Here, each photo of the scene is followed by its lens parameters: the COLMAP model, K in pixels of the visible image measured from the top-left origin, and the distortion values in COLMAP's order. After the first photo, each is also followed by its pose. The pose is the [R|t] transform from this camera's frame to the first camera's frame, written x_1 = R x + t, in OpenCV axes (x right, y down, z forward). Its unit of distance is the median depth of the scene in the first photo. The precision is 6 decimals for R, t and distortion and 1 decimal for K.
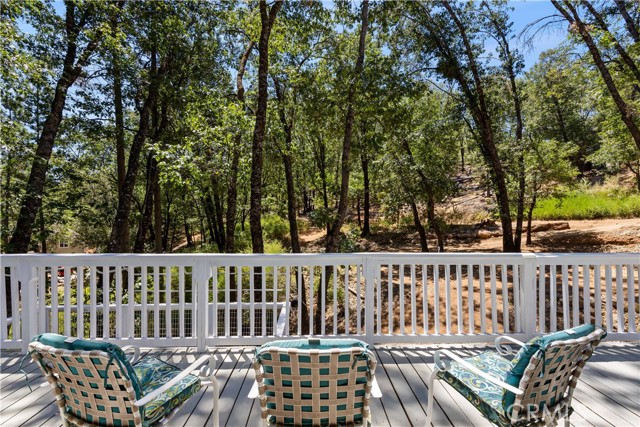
lens RADIAL K [[280.5, 0, 322.1], [0, 280.5, 219.8], [0, 0, 1]] dist [-0.000267, -0.000131]
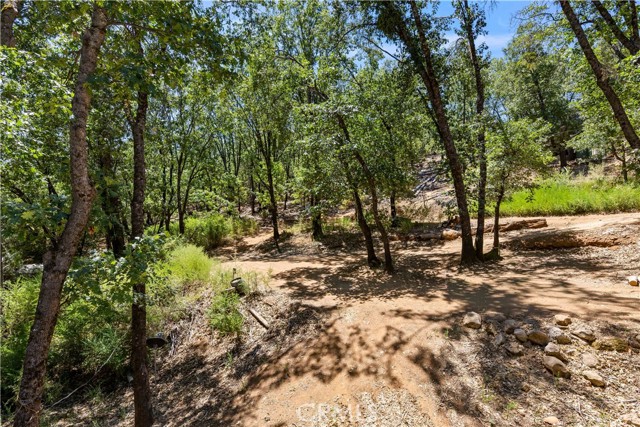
lens RADIAL K [[310.2, 0, 322.6], [0, 310.2, 212.8], [0, 0, 1]] dist [-0.001662, -0.000278]
pose [[0.997952, -0.008669, 0.063377, 0.165913], [0.009663, 0.999835, -0.015403, -0.001223], [-0.063233, 0.015984, 0.997871, 0.131656]]
